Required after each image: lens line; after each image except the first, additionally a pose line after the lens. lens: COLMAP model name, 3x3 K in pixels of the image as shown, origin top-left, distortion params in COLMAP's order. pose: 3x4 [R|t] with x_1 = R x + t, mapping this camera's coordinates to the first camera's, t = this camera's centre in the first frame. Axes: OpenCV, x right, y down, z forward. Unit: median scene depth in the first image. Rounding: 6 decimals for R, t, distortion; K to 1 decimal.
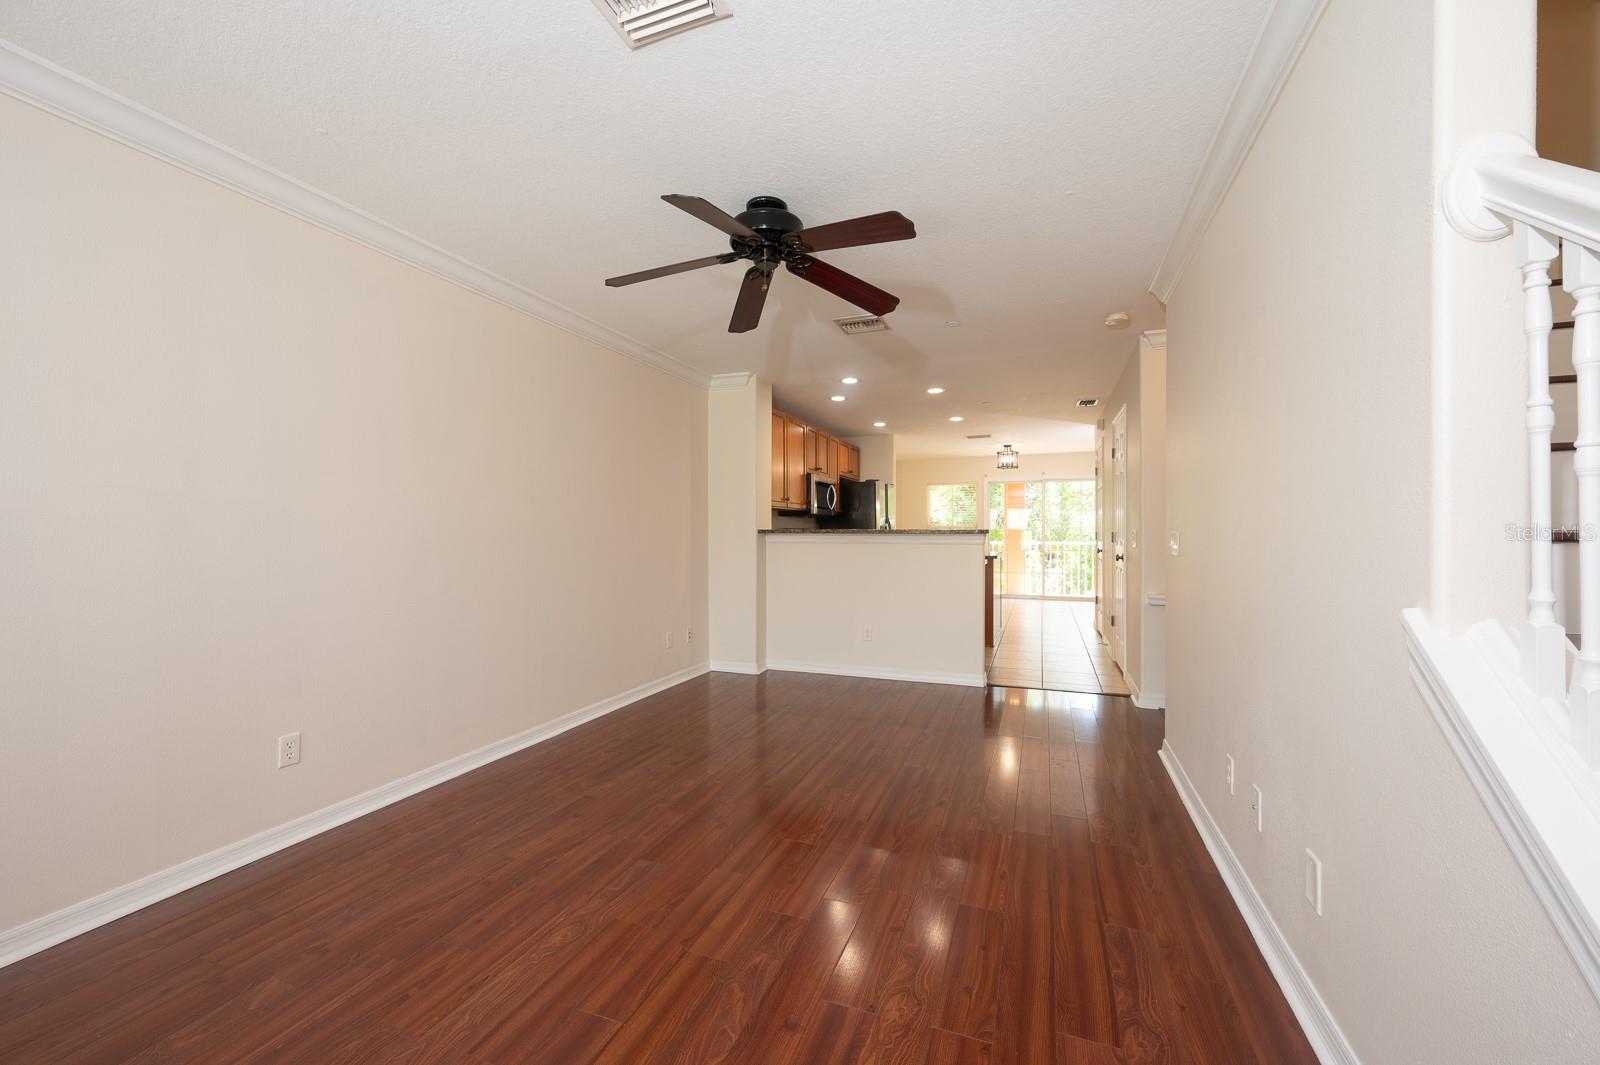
lens RADIAL K [[623.3, 0, 791.4], [0, 623.3, 521.4], [0, 0, 1]] dist [-0.000718, -0.000323]
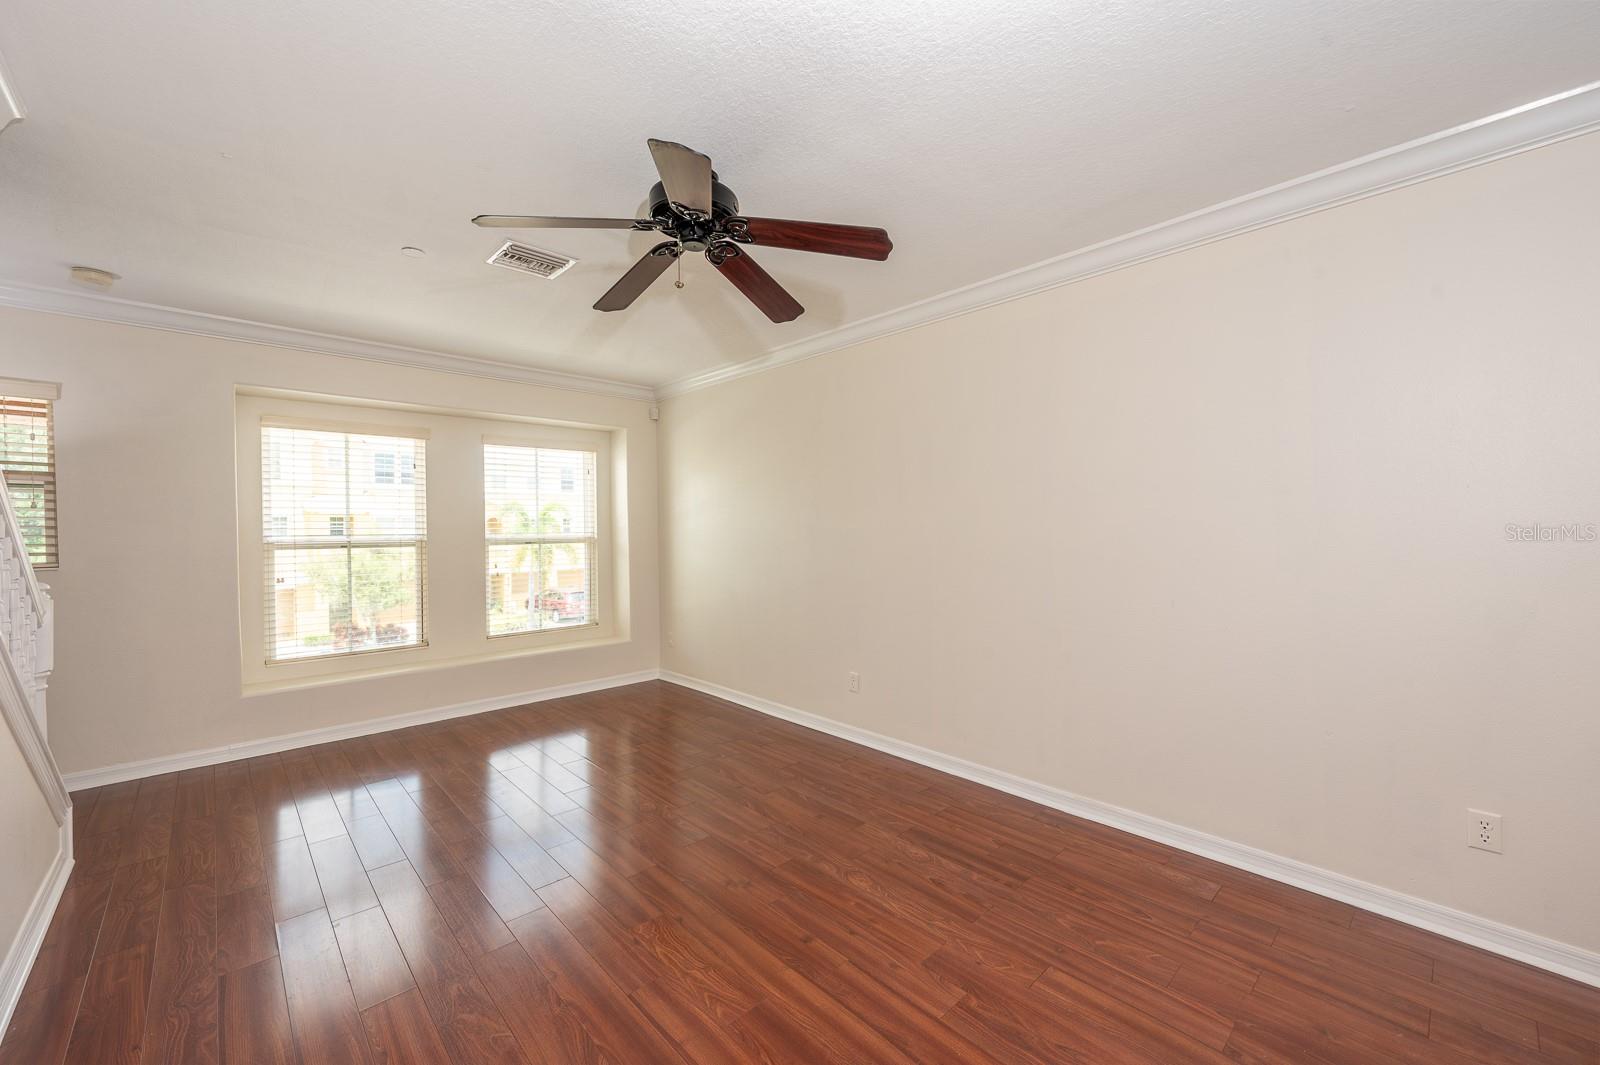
lens RADIAL K [[623.3, 0, 790.6], [0, 623.3, 531.9], [0, 0, 1]] dist [-0.000718, -0.000323]
pose [[-0.425885, 0.005362, -0.904761, 0.592551], [0.017976, 0.999835, -0.002536, -0.009337], [0.904599, -0.017344, -0.425911, 1.323495]]
